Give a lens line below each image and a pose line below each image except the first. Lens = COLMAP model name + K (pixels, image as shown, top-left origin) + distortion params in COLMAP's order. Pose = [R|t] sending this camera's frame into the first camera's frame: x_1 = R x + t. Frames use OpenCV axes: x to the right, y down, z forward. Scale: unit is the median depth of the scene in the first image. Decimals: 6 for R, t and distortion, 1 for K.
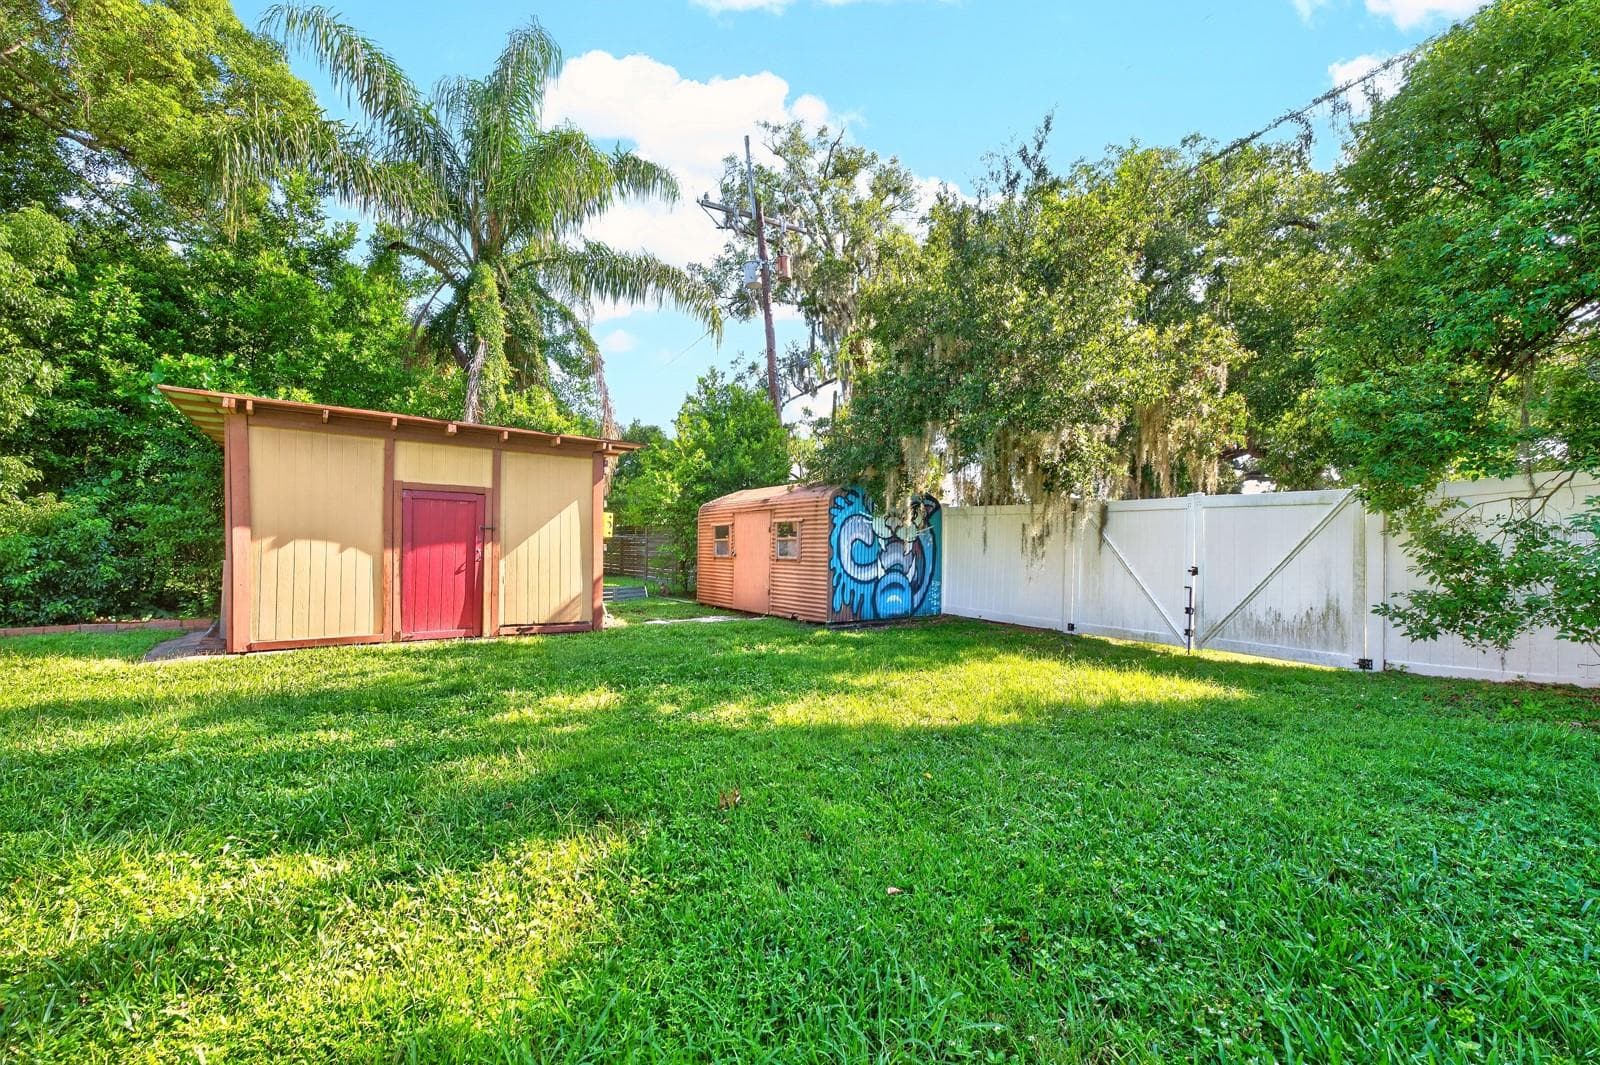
lens RADIAL K [[644.9, 0, 794.4], [0, 644.9, 547.1], [0, 0, 1]] dist [-0.002312, 0.000104]
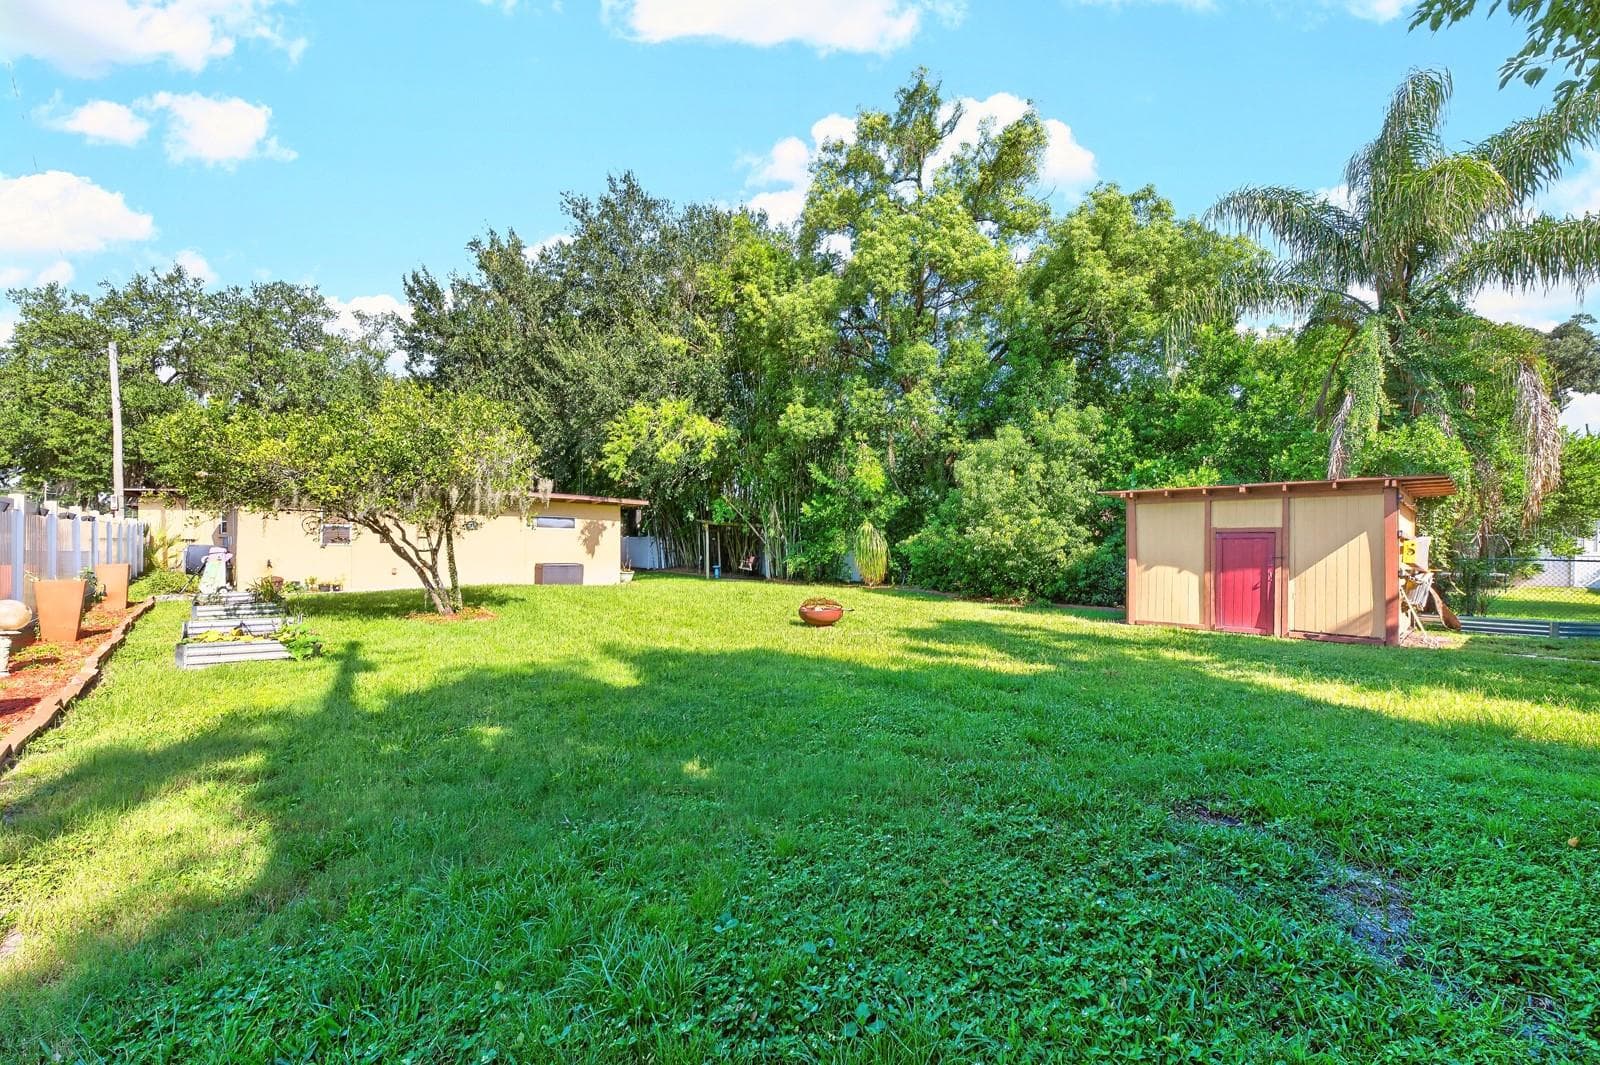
lens RADIAL K [[644.9, 0, 794.4], [0, 644.9, 547.1], [0, 0, 1]] dist [-0.002312, 0.000104]
pose [[0.091566, -0.022993, -0.995534, 0.808674], [-0.005459, 0.999707, -0.023591, -0.013299], [0.995784, 0.007595, 0.091414, -0.144465]]
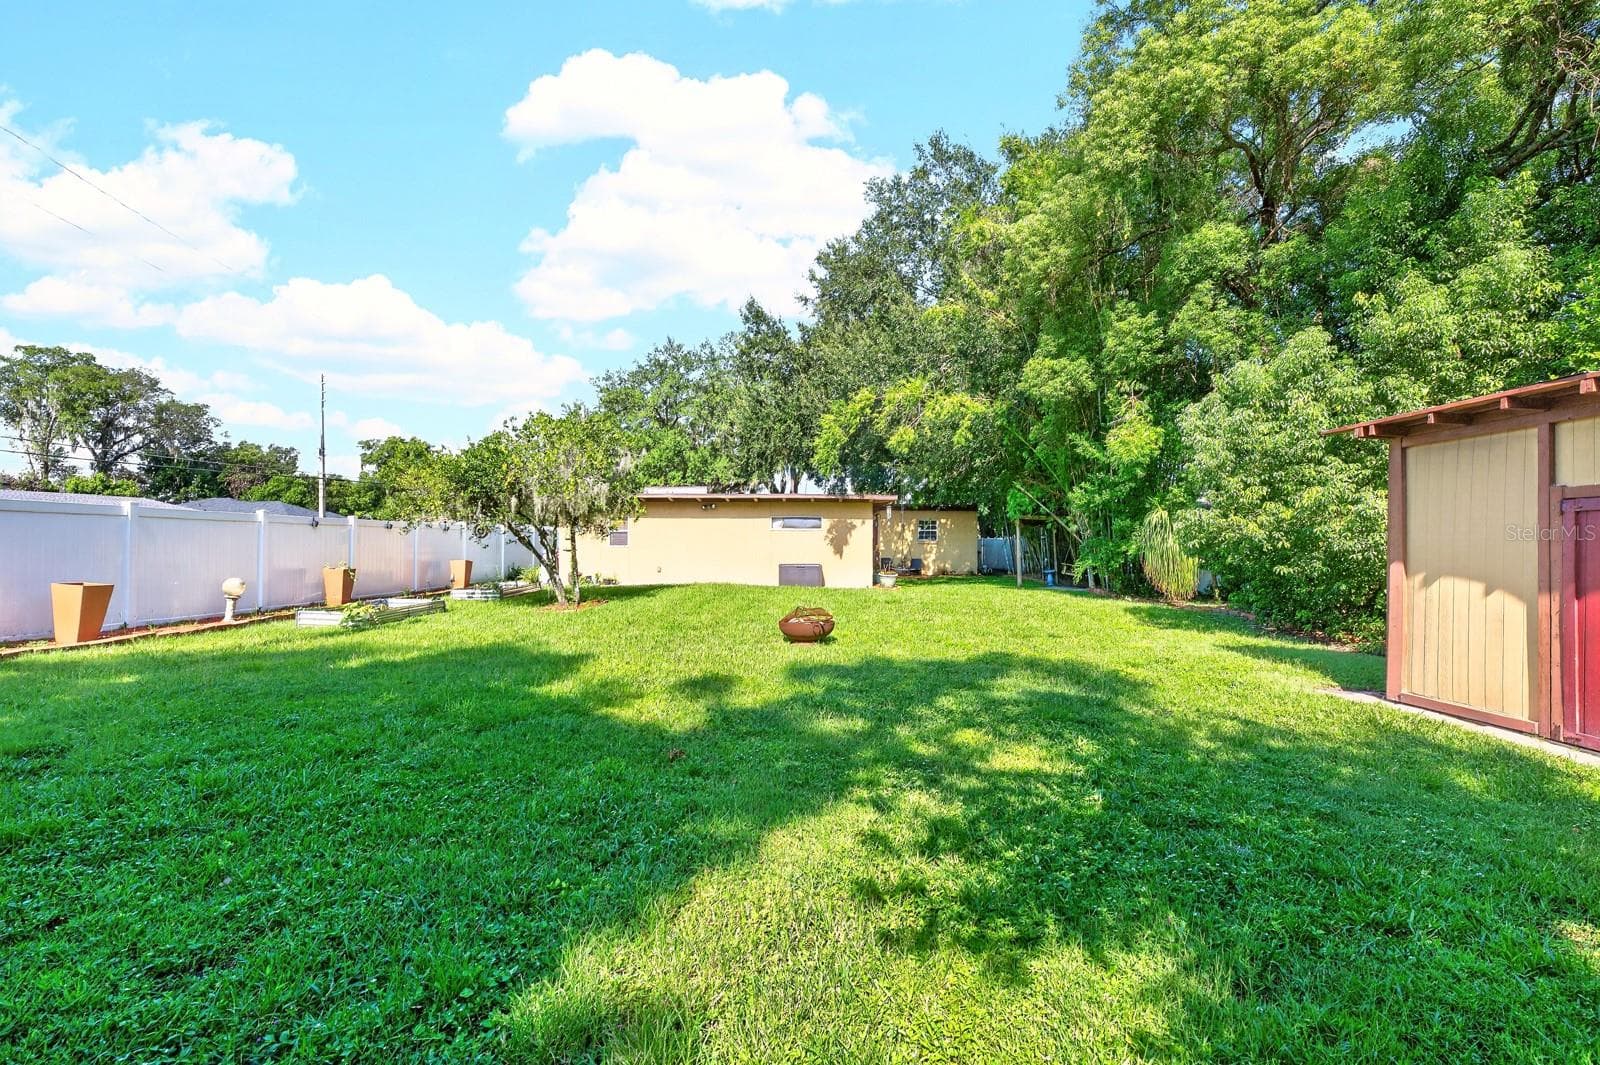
lens RADIAL K [[697.3, 0, 800.5], [0, 697.3, 548.7], [0, 0, 1]] dist [-0.004162, -0.000339]
pose [[-0.597891, -0.025925, -0.801158, 0.359178], [-0.018765, 0.999656, -0.018345, -0.014700], [0.801358, 0.004065, -0.598171, 0.776660]]
